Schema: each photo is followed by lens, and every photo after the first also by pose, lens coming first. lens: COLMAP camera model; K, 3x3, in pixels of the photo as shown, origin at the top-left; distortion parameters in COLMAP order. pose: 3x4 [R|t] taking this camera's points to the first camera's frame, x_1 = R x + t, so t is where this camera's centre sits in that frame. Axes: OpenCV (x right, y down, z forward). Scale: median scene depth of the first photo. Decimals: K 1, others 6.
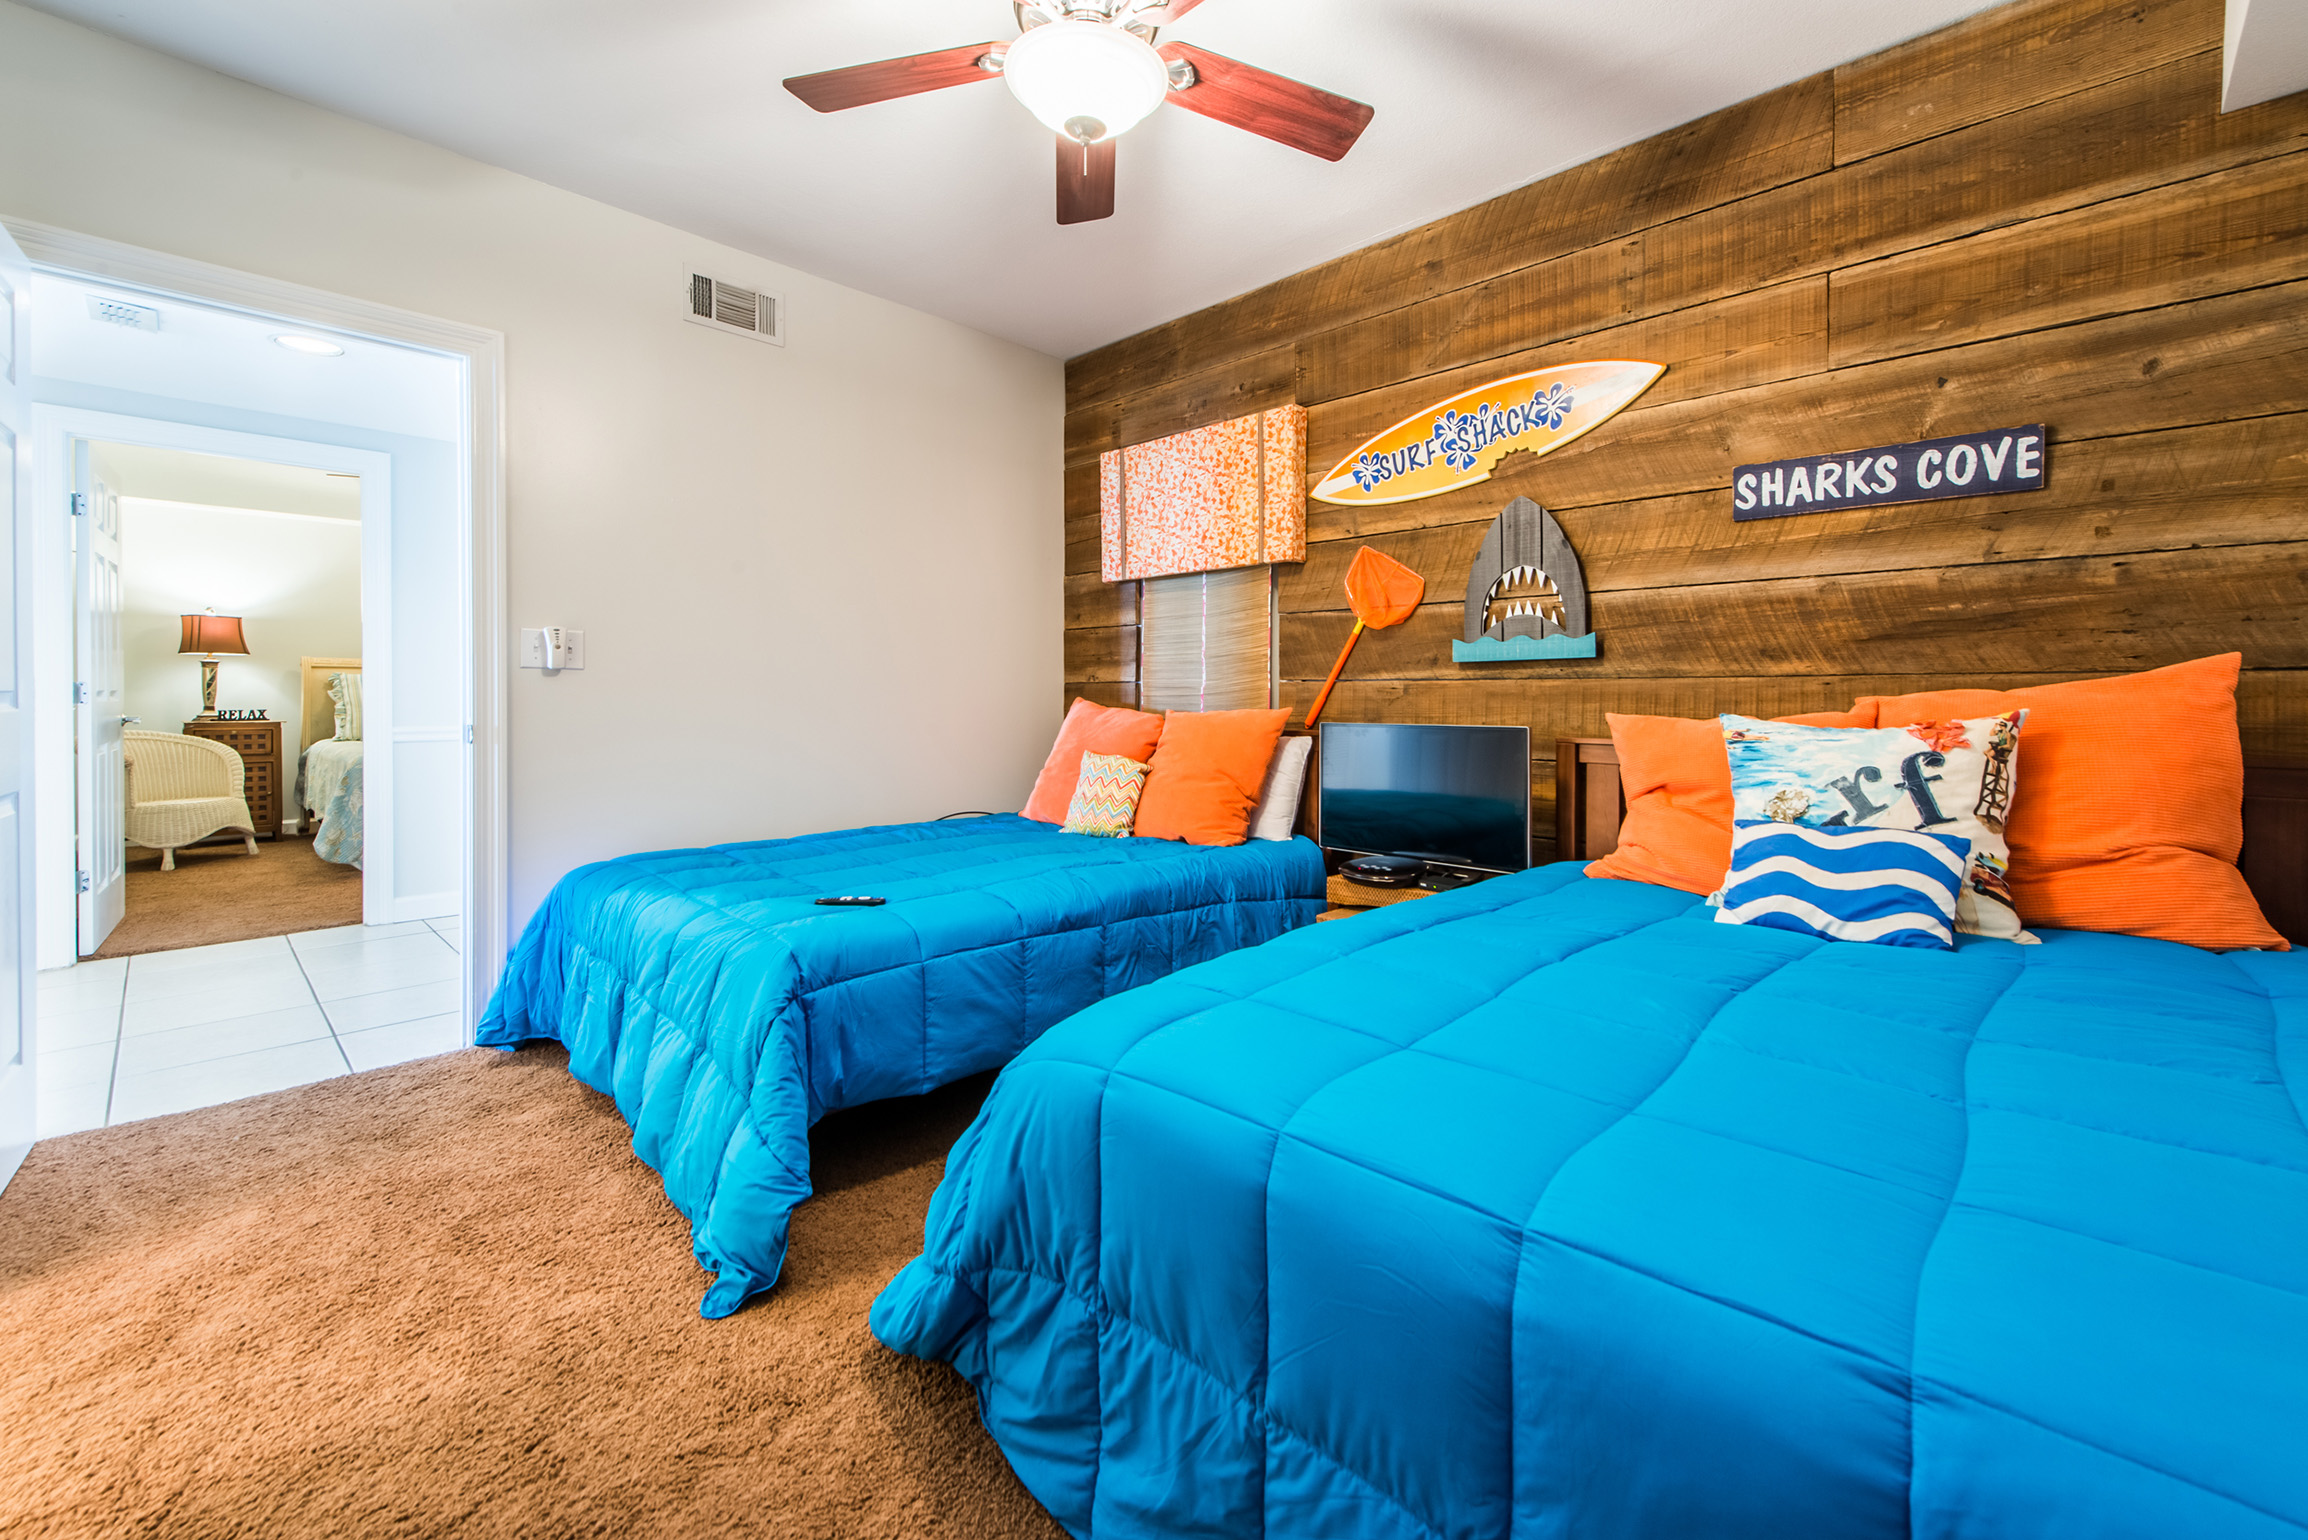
lens RADIAL K [[925.7, 0, 1157.1], [0, 925.7, 696.1], [0, 0, 1]] dist [-0.000101, -0.000096]
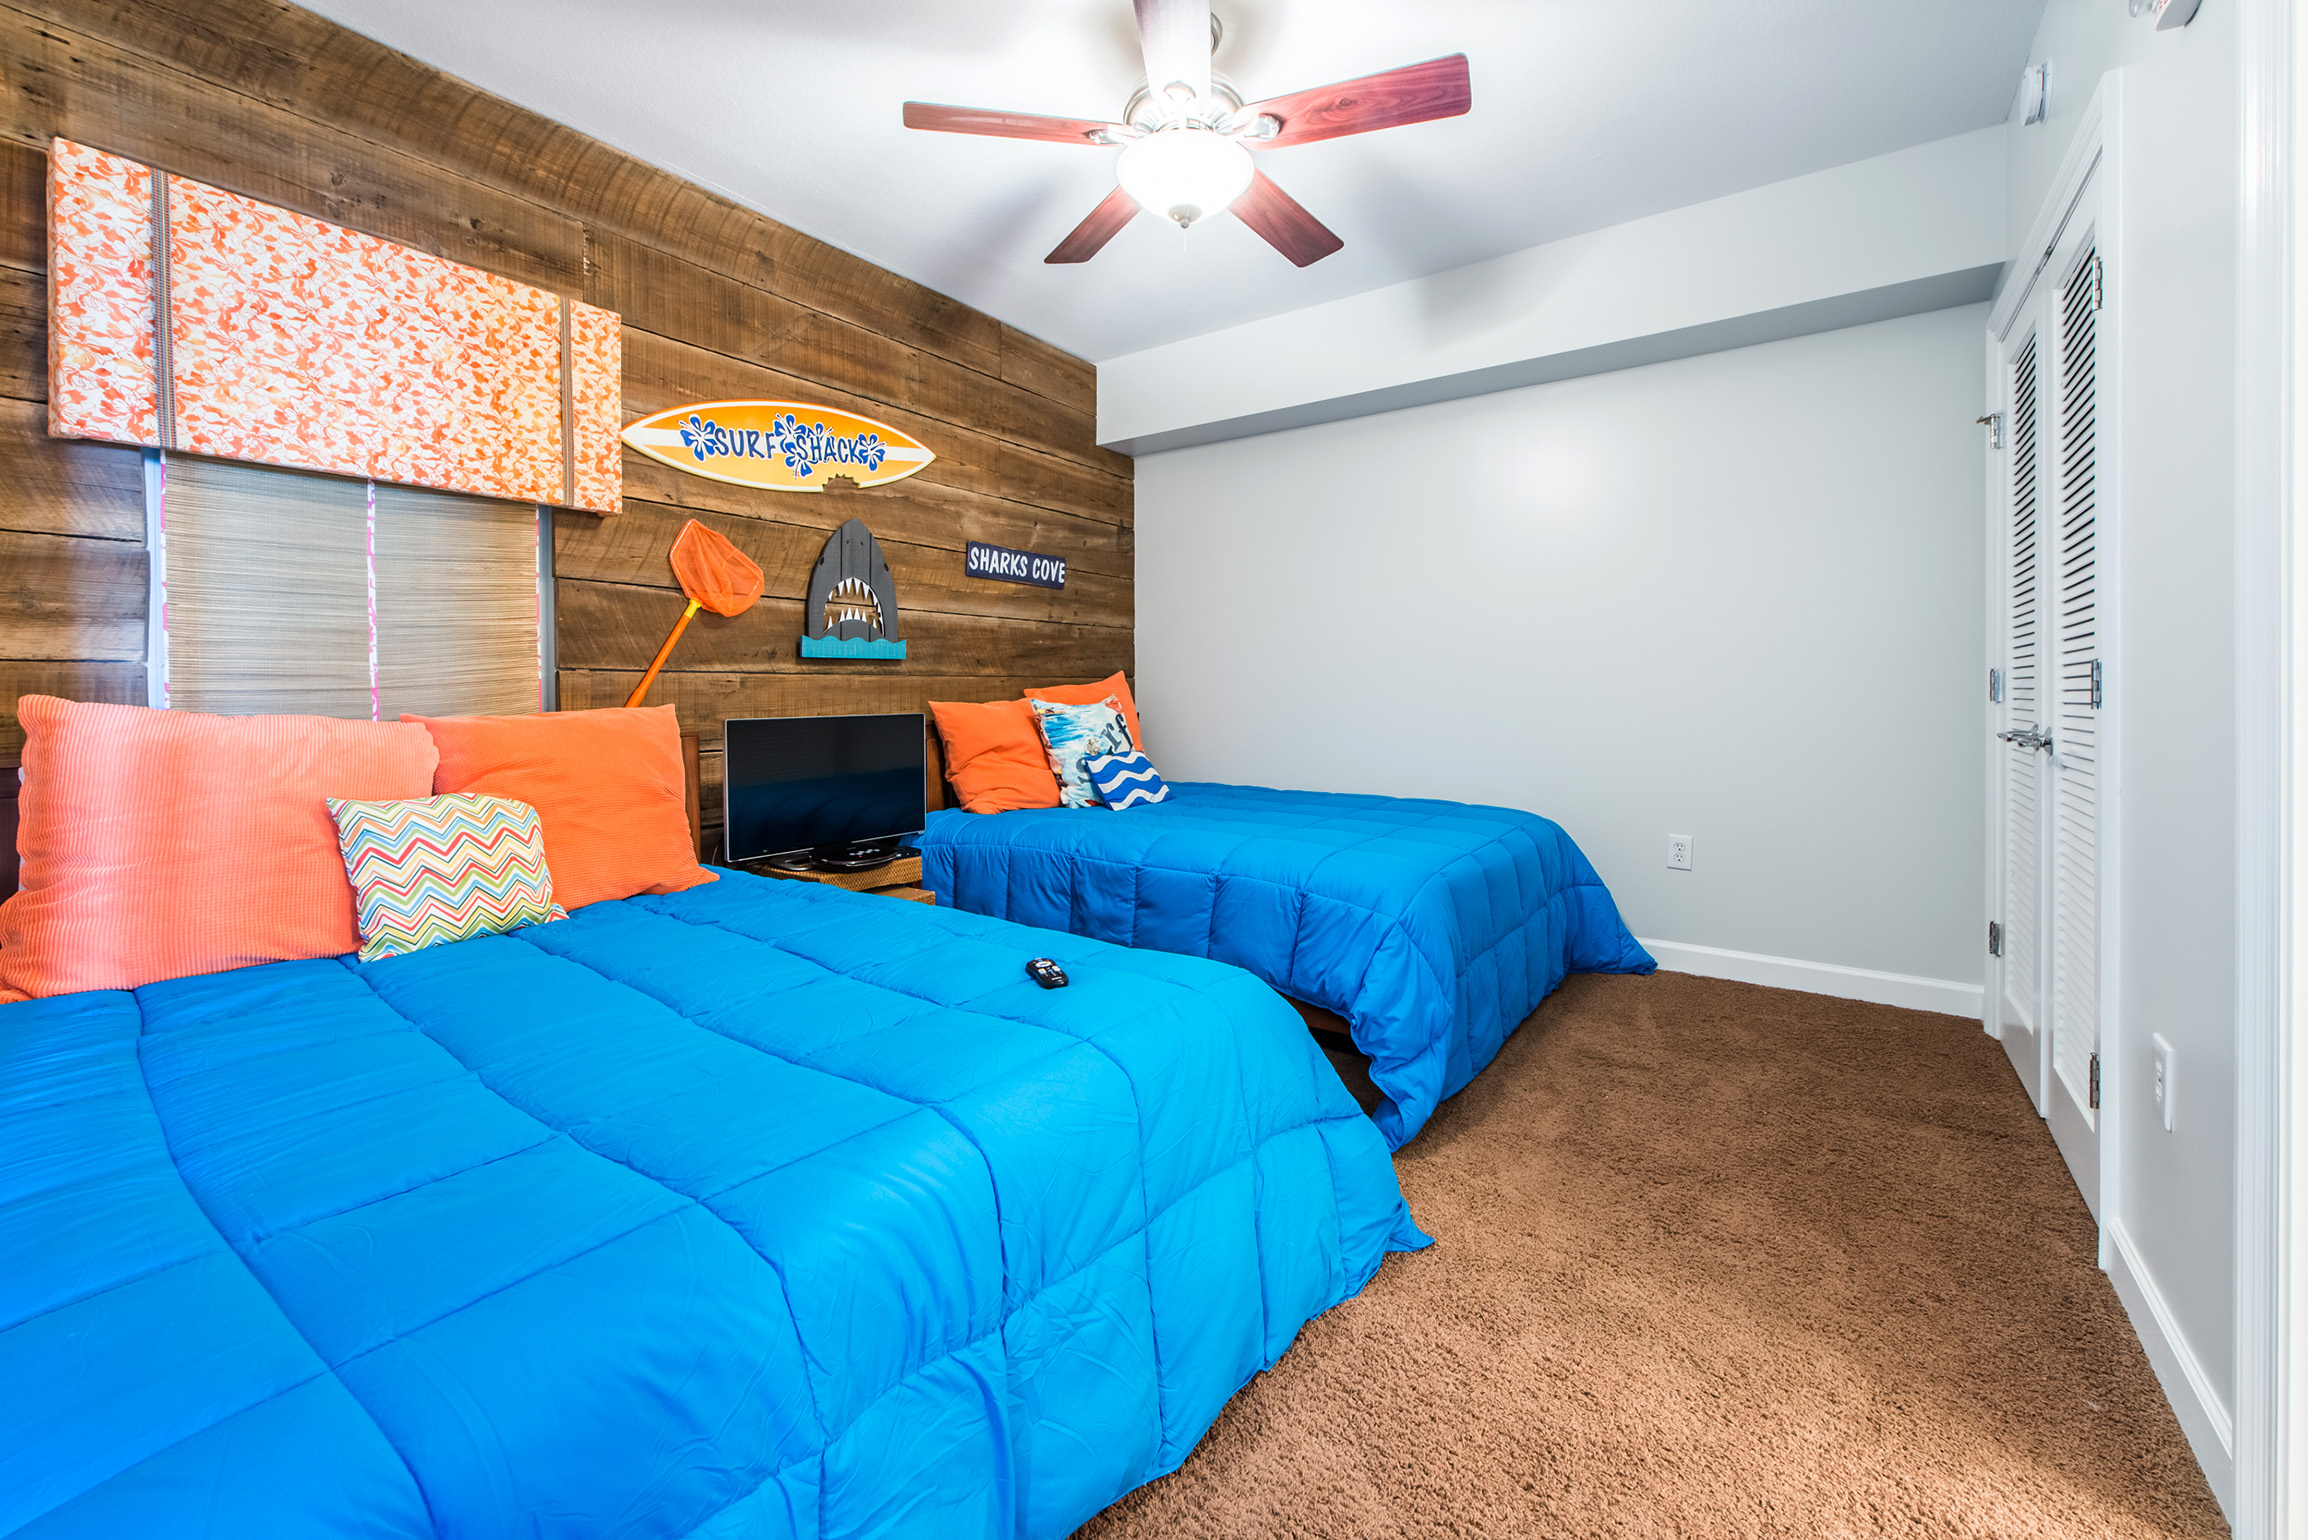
lens RADIAL K [[917.7, 0, 1153.5], [0, 917.7, 694.7], [0, 0, 1]] dist [-0.012476, -0.000105]
pose [[-0.147678, -0.004812, 0.989024, -0.786872], [0.004987, 0.999972, 0.005610, 0.002398], [-0.989023, 0.005761, -0.147650, 0.777367]]
